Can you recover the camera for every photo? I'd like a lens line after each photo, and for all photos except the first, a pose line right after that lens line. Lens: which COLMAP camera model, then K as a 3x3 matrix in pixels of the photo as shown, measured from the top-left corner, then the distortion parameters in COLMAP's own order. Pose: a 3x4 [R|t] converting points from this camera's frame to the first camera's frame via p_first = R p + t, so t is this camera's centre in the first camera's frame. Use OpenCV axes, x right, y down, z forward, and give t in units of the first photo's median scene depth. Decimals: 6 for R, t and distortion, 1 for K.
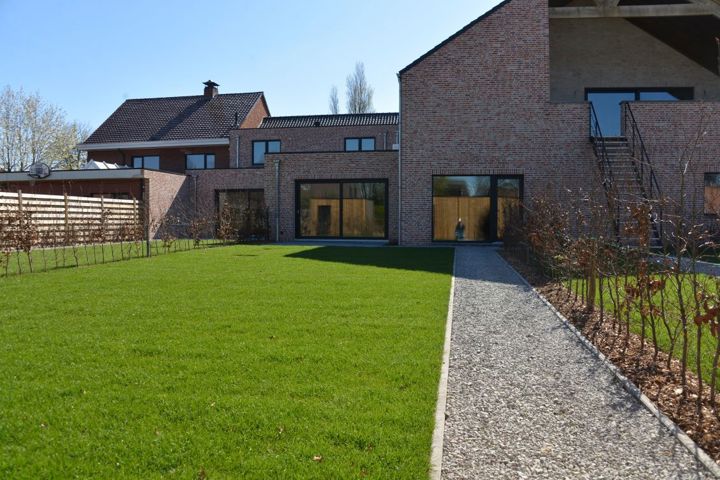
lens RADIAL K [[584.5, 0, 359.6], [0, 584.5, 240.7], [0, 0, 1]] dist [-0.096619, -0.004091]
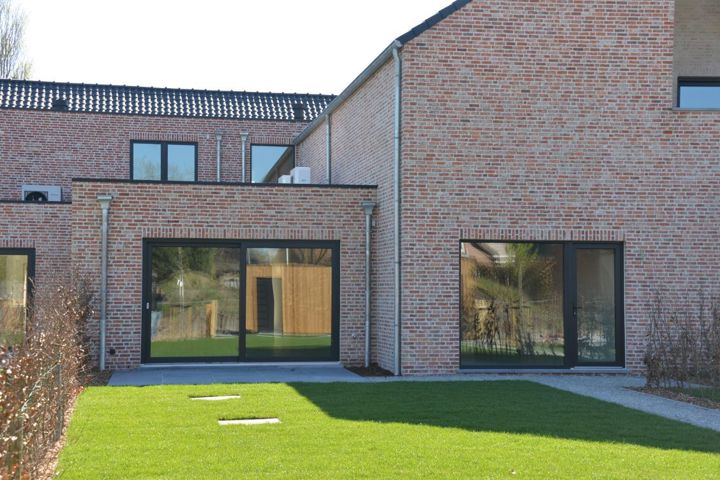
lens RADIAL K [[1178.4, 0, 359.9], [0, 1178.4, 239.9], [0, 0, 1]] dist [0.444193, 0.000000]
pose [[0.938672, 0.015426, 0.344467, -0.332476], [0.010585, 0.997239, -0.073505, -0.035708], [-0.344650, 0.072644, 0.935916, 0.033331]]
